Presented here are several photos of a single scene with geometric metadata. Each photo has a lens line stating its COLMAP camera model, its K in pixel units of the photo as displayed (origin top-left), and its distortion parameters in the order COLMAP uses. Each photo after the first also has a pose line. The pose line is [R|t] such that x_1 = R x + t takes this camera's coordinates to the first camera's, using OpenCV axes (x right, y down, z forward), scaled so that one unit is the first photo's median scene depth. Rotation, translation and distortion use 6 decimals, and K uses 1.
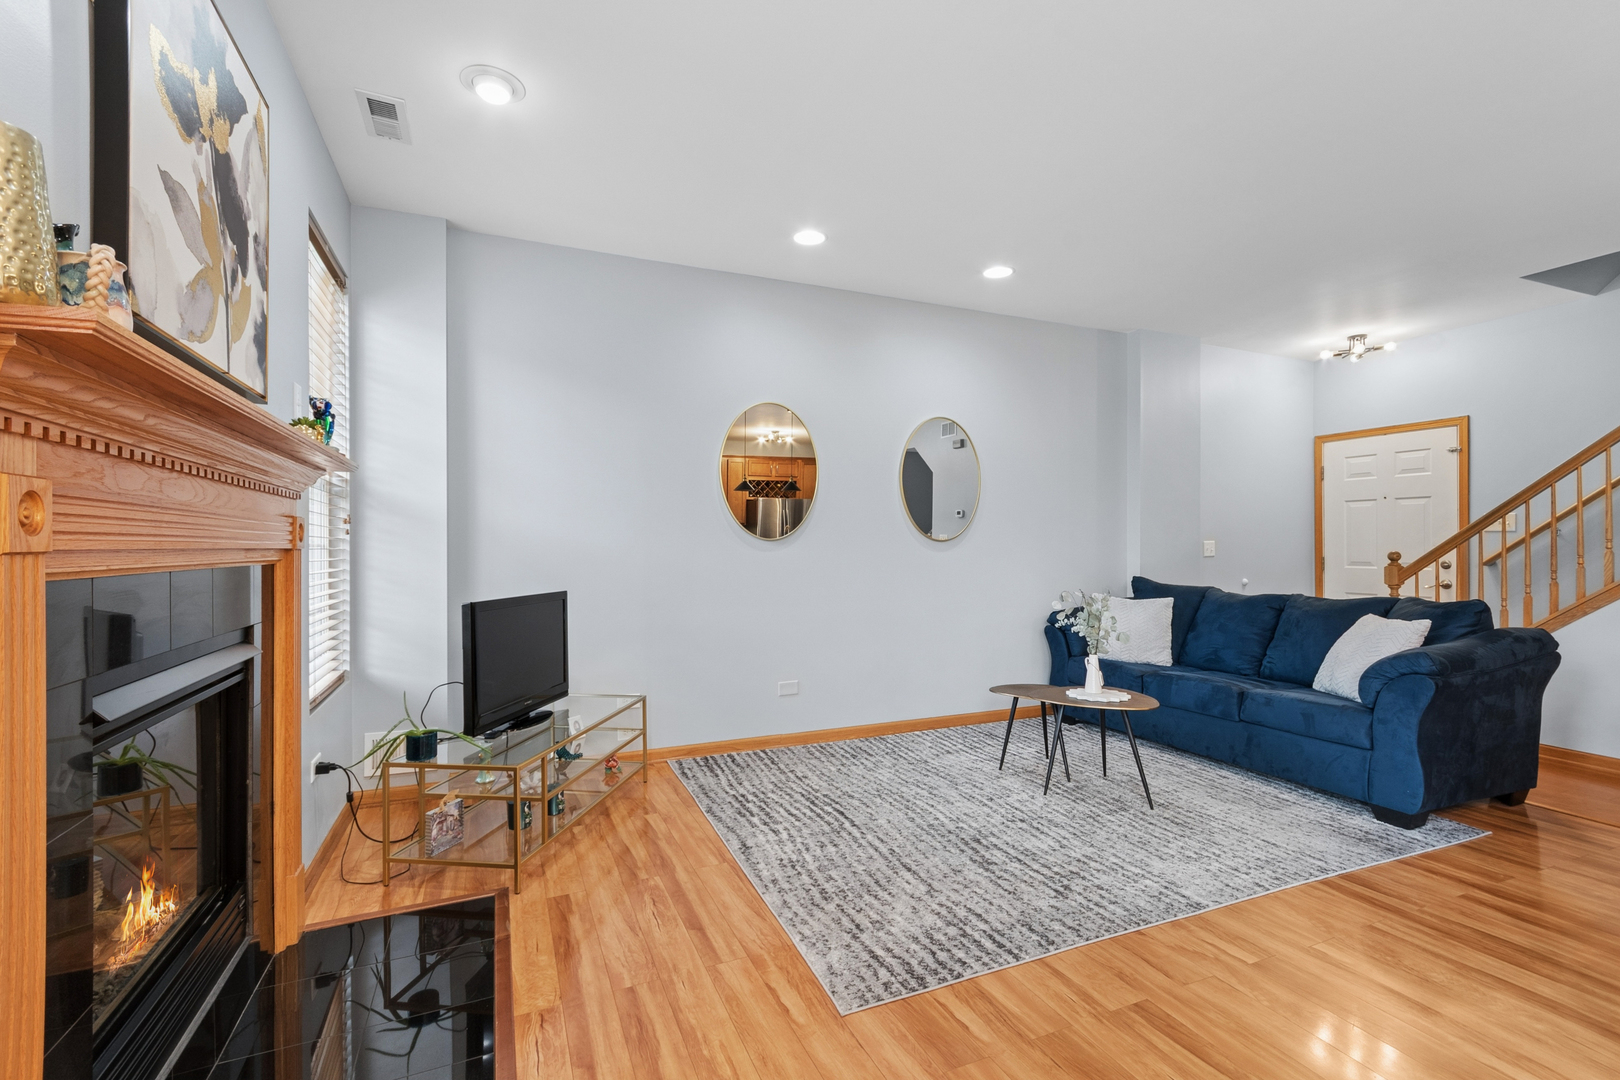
lens RADIAL K [[706.4, 0, 797.7], [0, 706.4, 547.2], [0, 0, 1]] dist [0.006427, -0.000948]
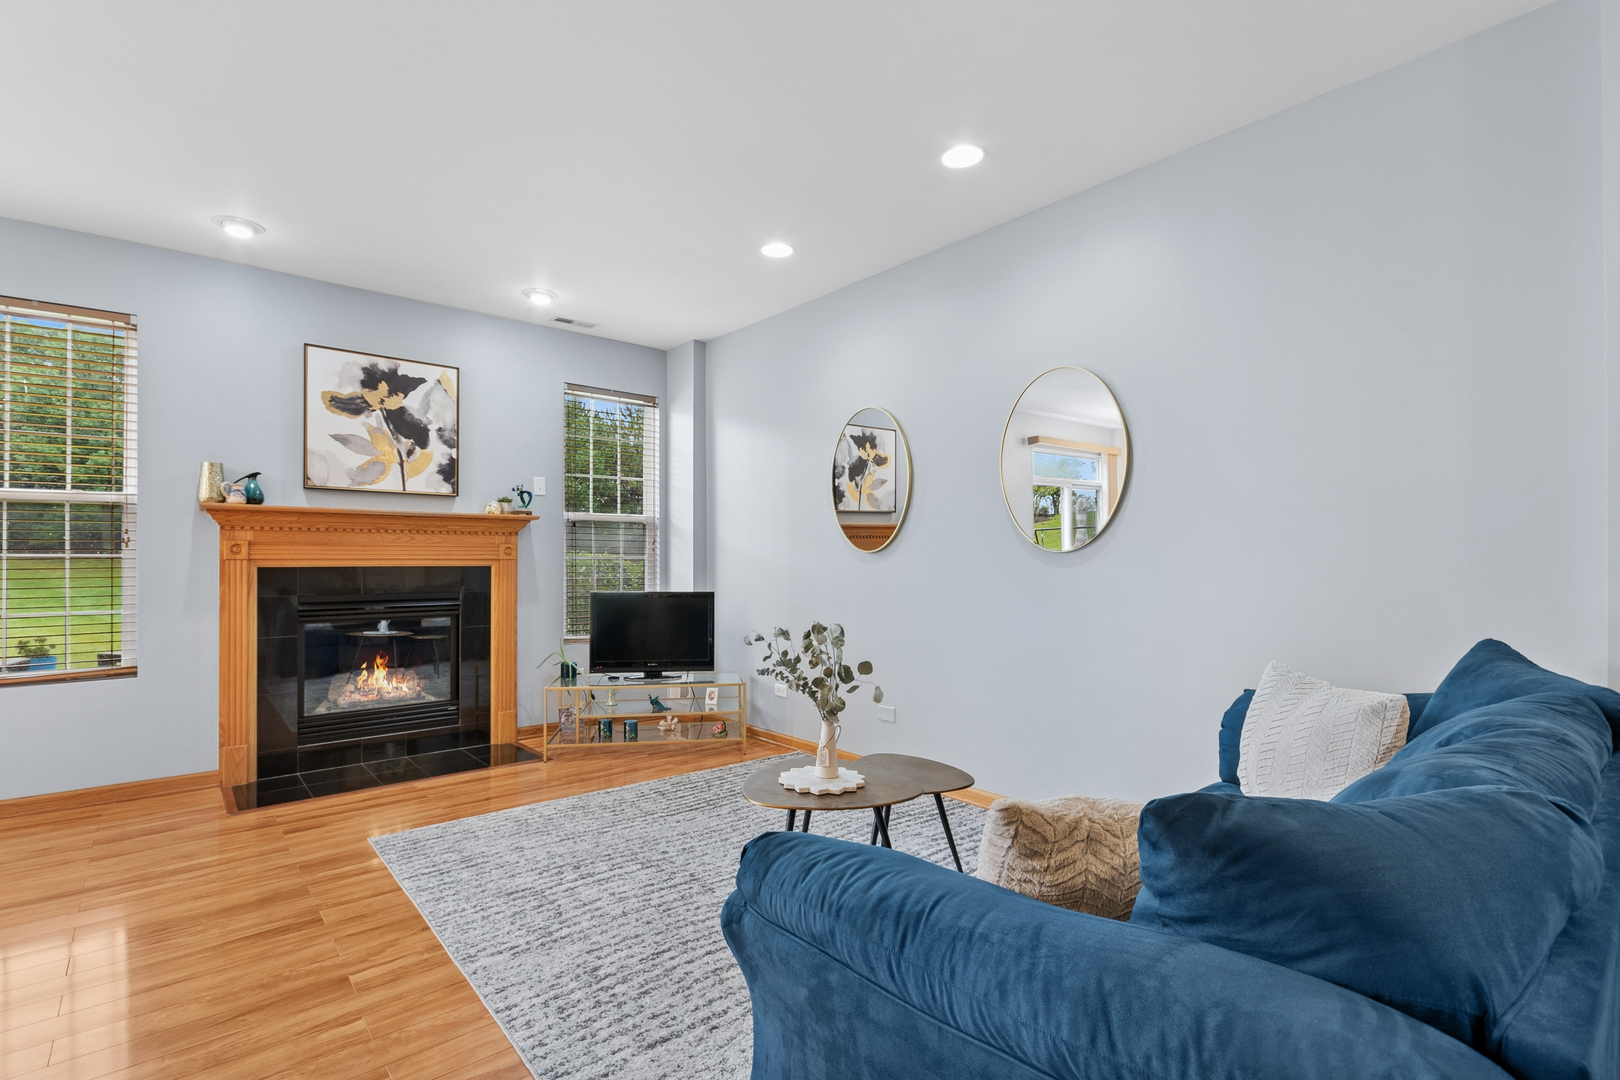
lens RADIAL K [[768.7, 0, 860.2], [0, 768.7, 556.5], [0, 0, 1]] dist [0.002892, 0.000218]
pose [[0.321410, 0.001982, -0.946938, 1.292997], [-0.005040, 0.999987, 0.000382, -0.008252], [0.946927, 0.004650, 0.321416, 0.904654]]
